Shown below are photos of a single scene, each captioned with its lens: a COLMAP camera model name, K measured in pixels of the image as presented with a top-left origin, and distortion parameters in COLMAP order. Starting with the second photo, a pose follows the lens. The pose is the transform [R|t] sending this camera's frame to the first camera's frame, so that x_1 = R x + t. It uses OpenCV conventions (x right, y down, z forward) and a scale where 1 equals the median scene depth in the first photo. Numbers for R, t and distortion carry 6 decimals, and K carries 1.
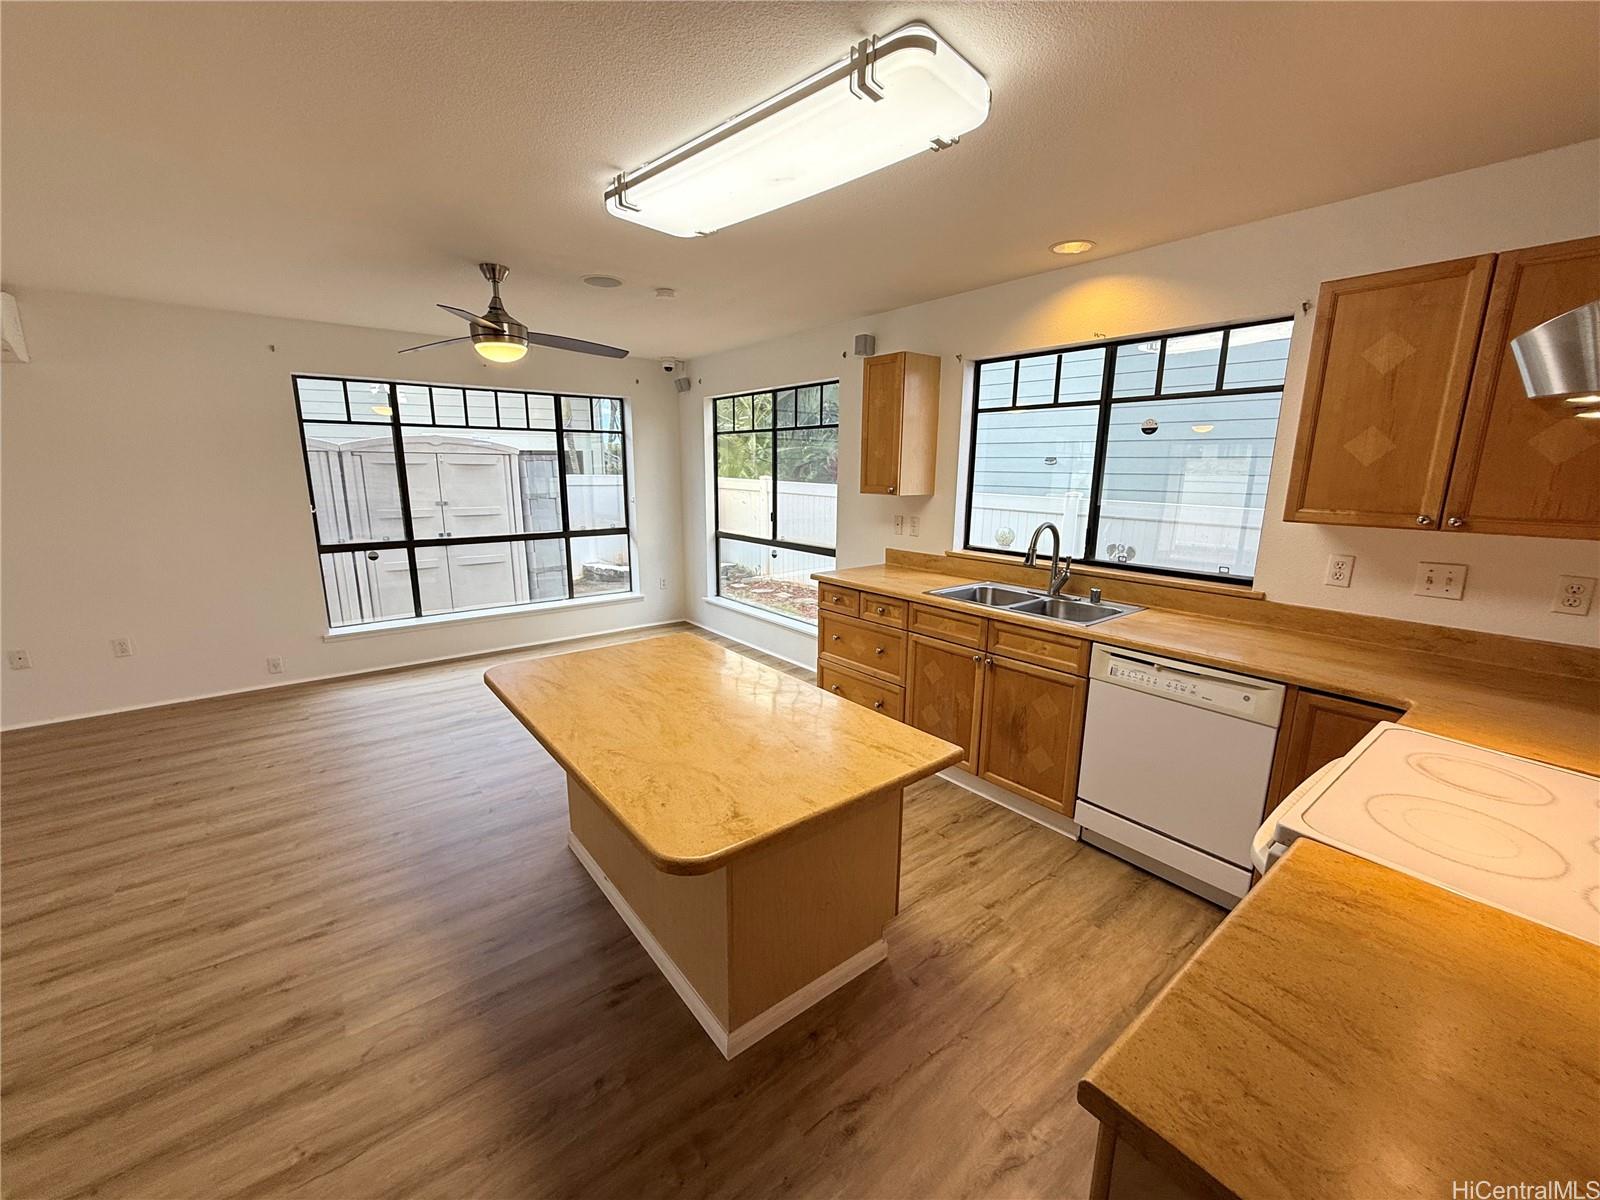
lens RADIAL K [[638.6, 0, 795.7], [0, 638.6, 600.5], [0, 0, 1]] dist [-0.000220, -0.000519]
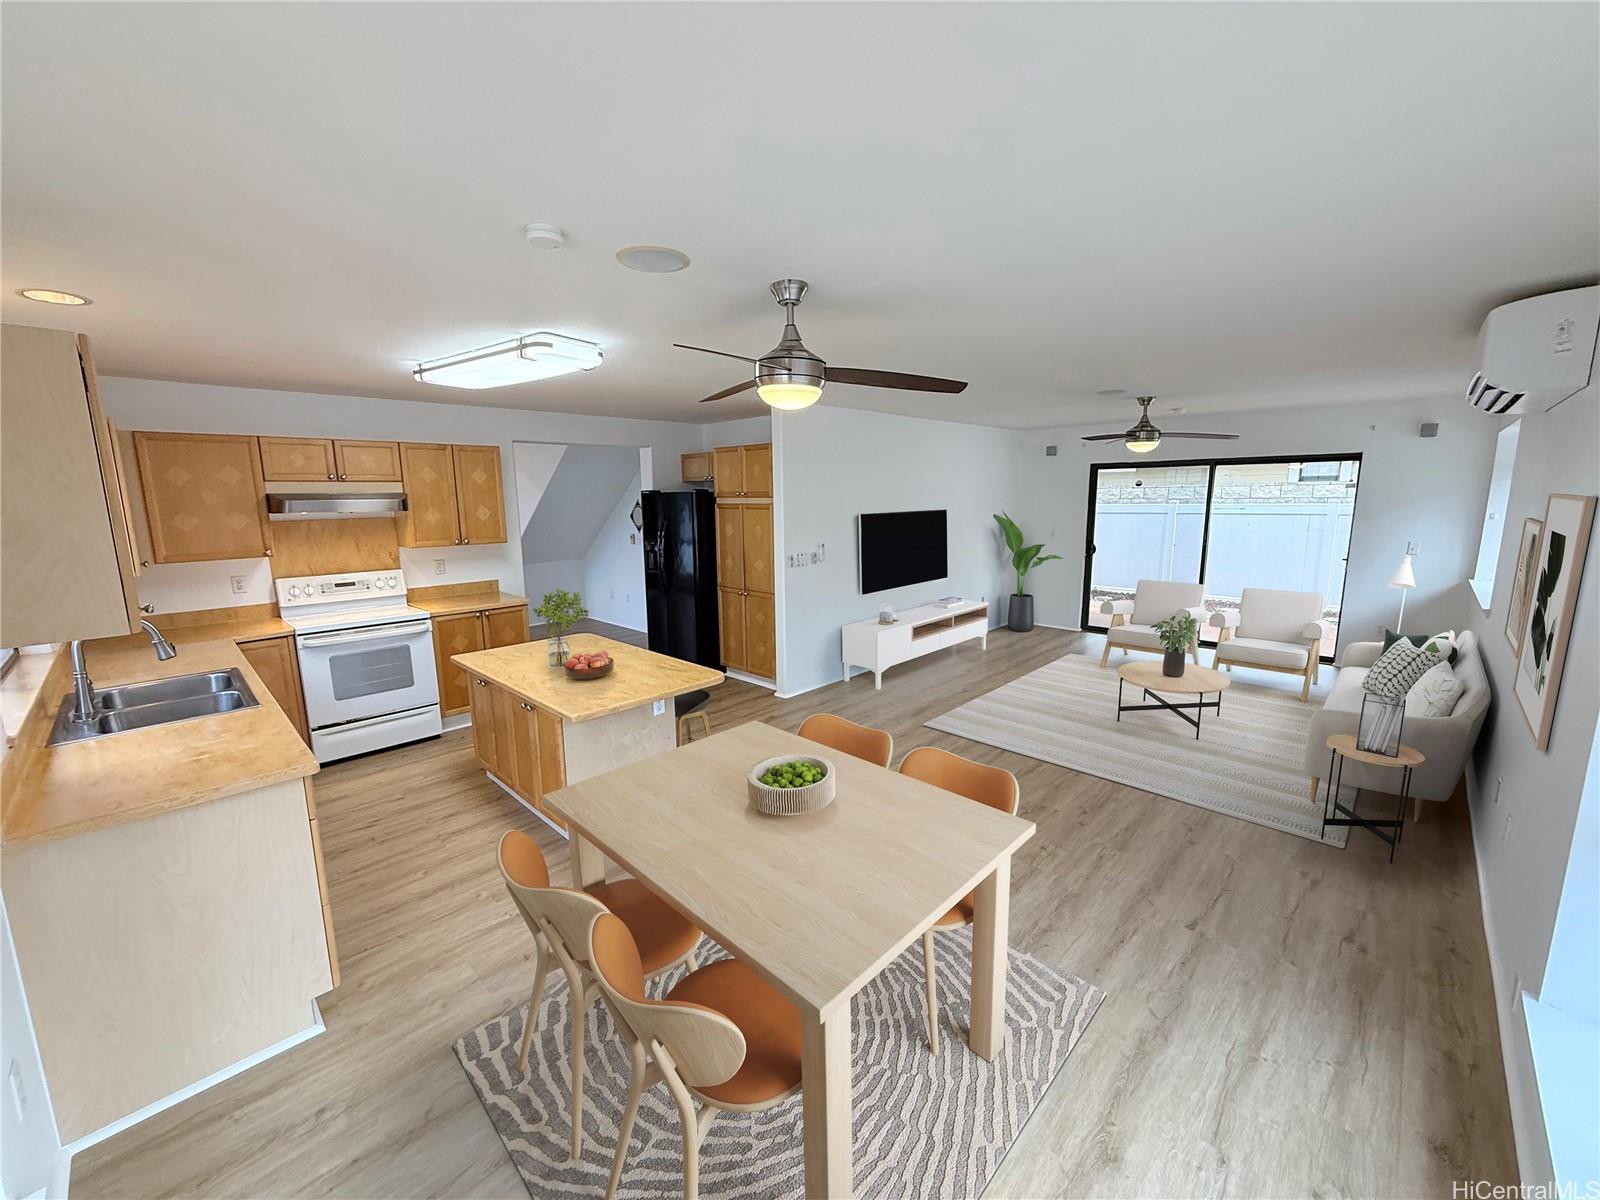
lens RADIAL K [[638.6, 0, 800.8], [0, 638.6, 596.5], [0, 0, 1]] dist [-0.000220, -0.000519]
pose [[-0.991076, 0.026122, -0.130712, -0.424142], [-0.022650, 0.933346, 0.358262, -0.507438], [0.131358, 0.358025, -0.924426, 2.048932]]
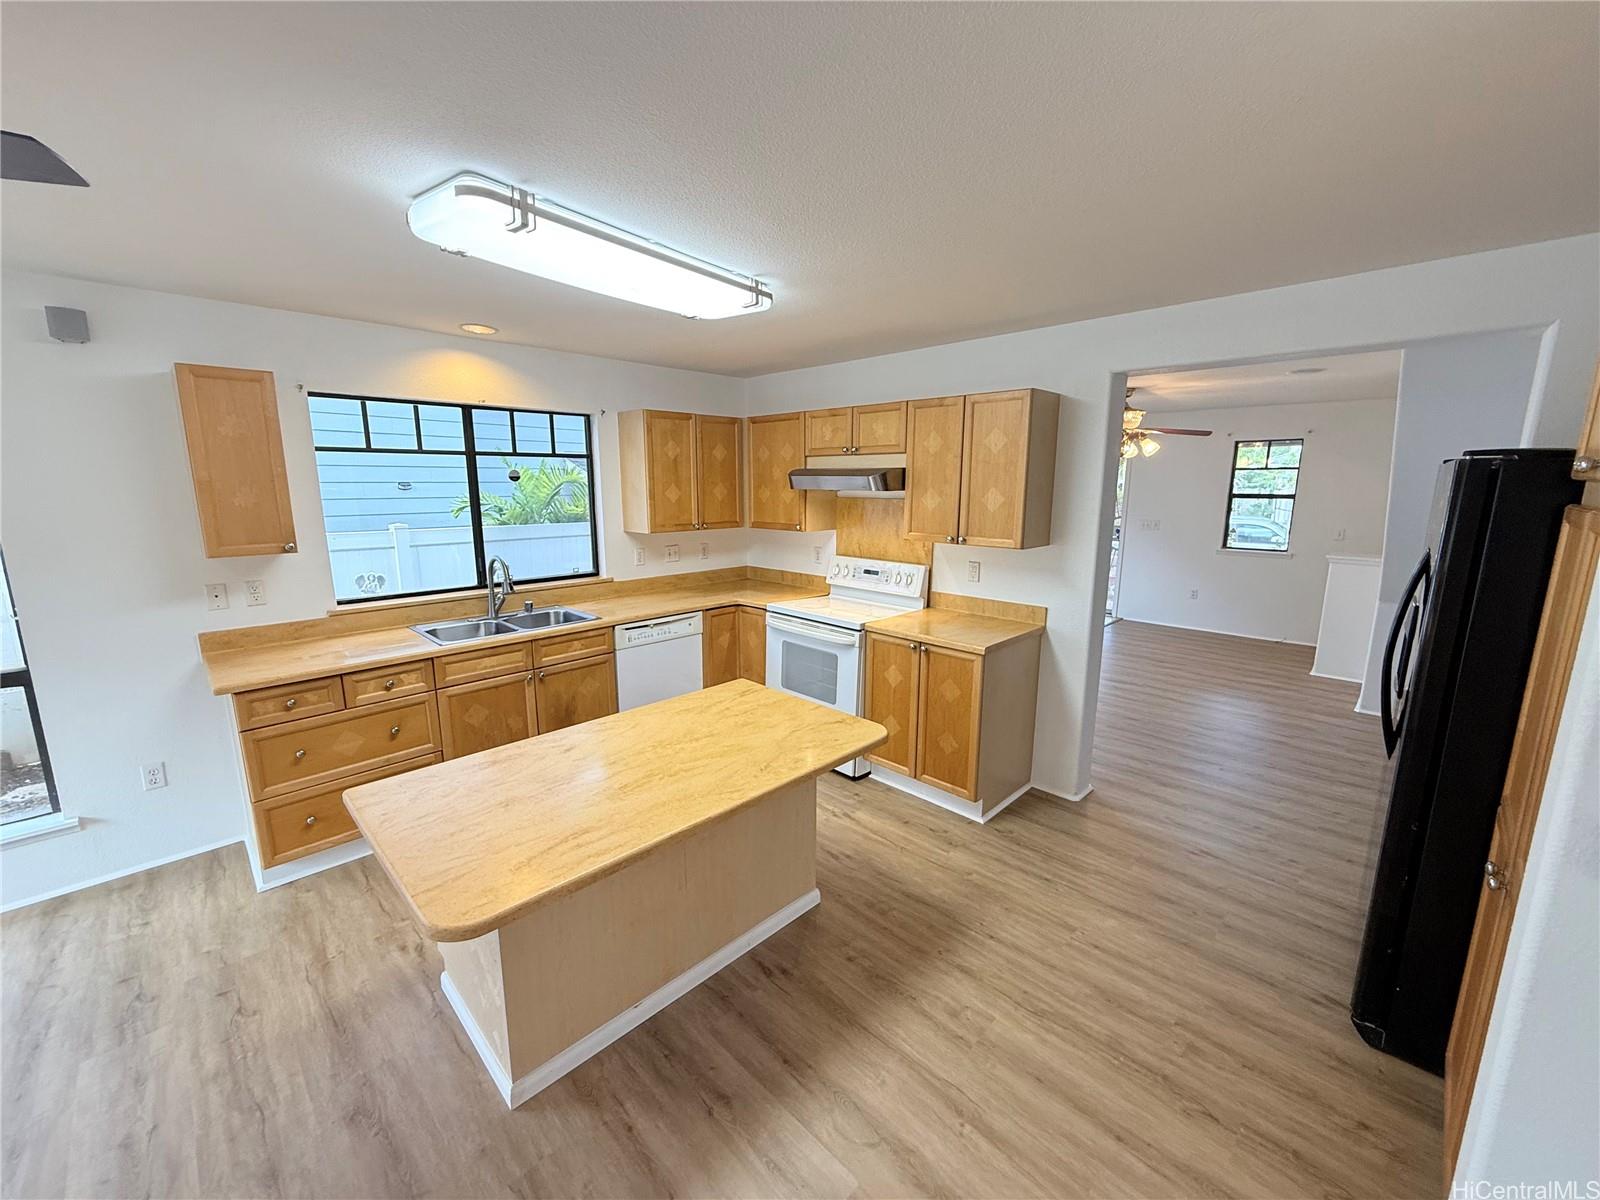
lens RADIAL K [[638.6, 0, 793.6], [0, 638.6, 599.0], [0, 0, 1]] dist [-0.000220, -0.000519]
pose [[-0.118431, -0.189819, 0.974650, -0.905708], [0.204446, 0.955866, 0.211003, -0.198642], [-0.971687, 0.224253, -0.074397, 0.624760]]
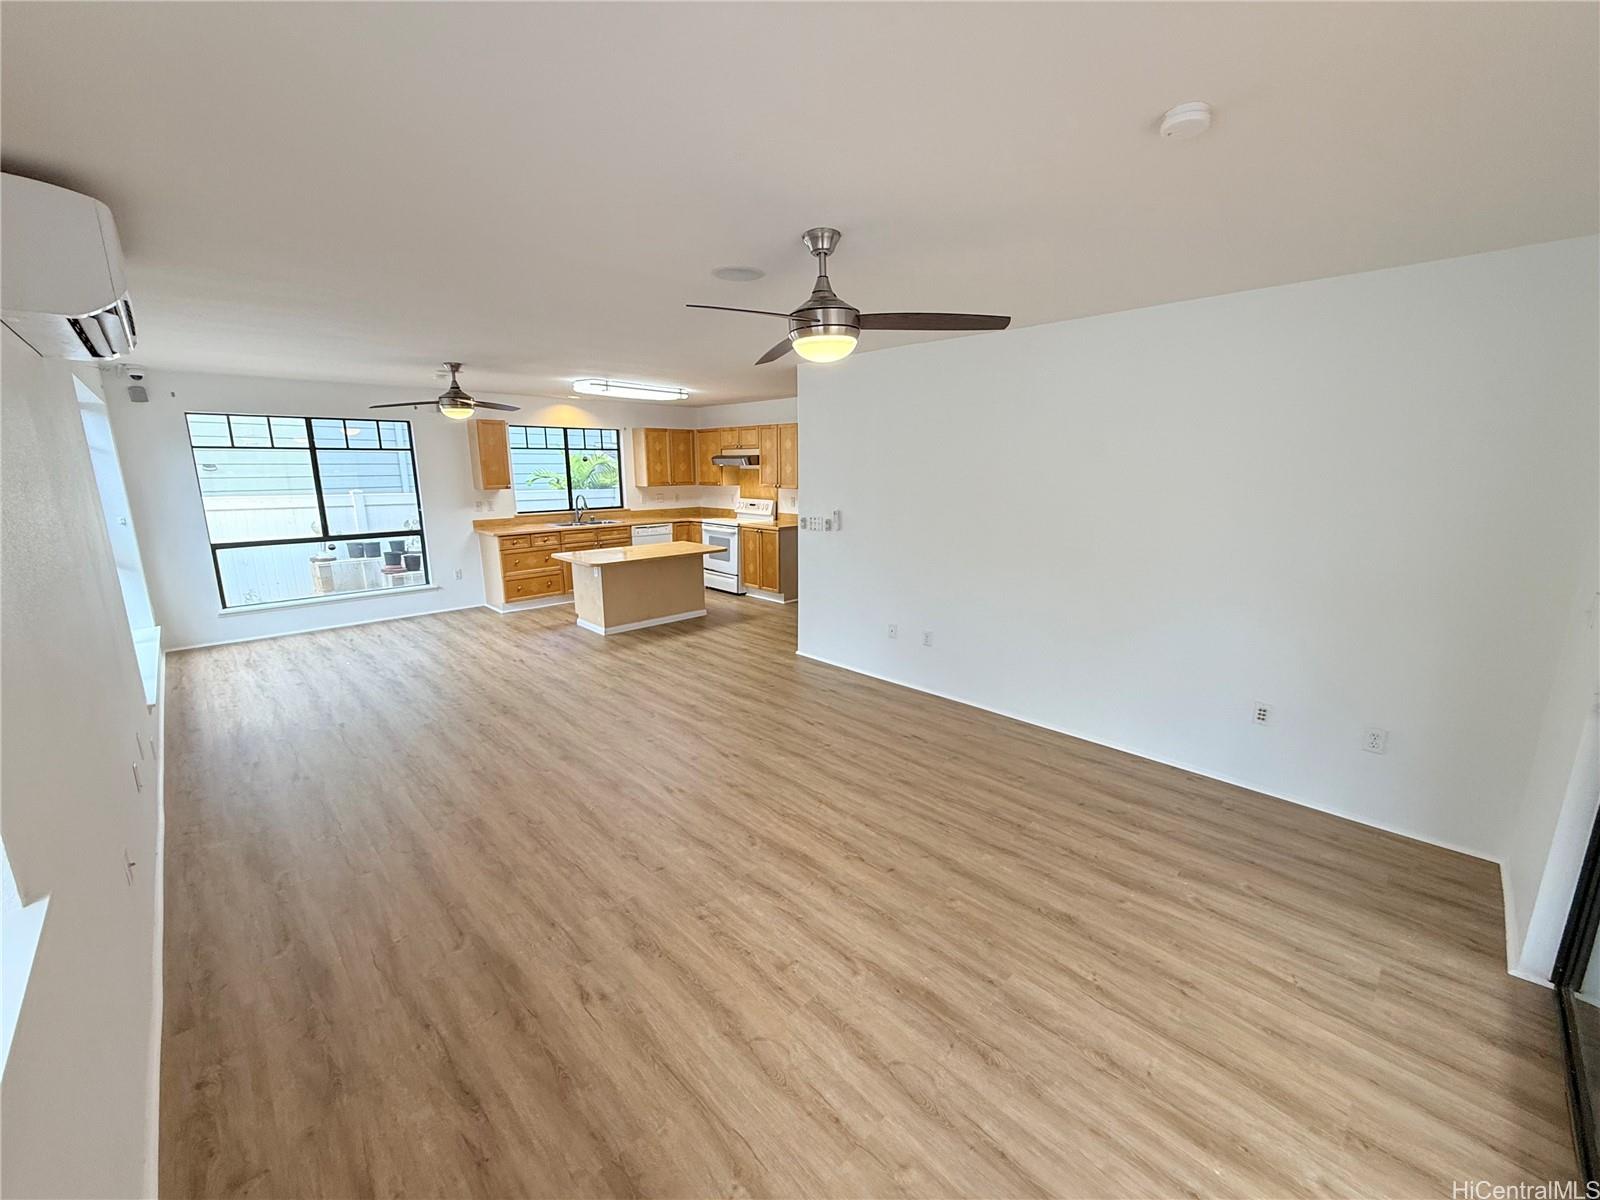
lens RADIAL K [[638.6, 0, 791.6], [0, 638.6, 603.0], [0, 0, 1]] dist [-0.000220, -0.000519]
pose [[-0.093664, -0.220322, 0.970920, -2.630358], [0.207989, 0.949359, 0.235494, -0.147300], [-0.973636, 0.223998, -0.043096, 0.378762]]
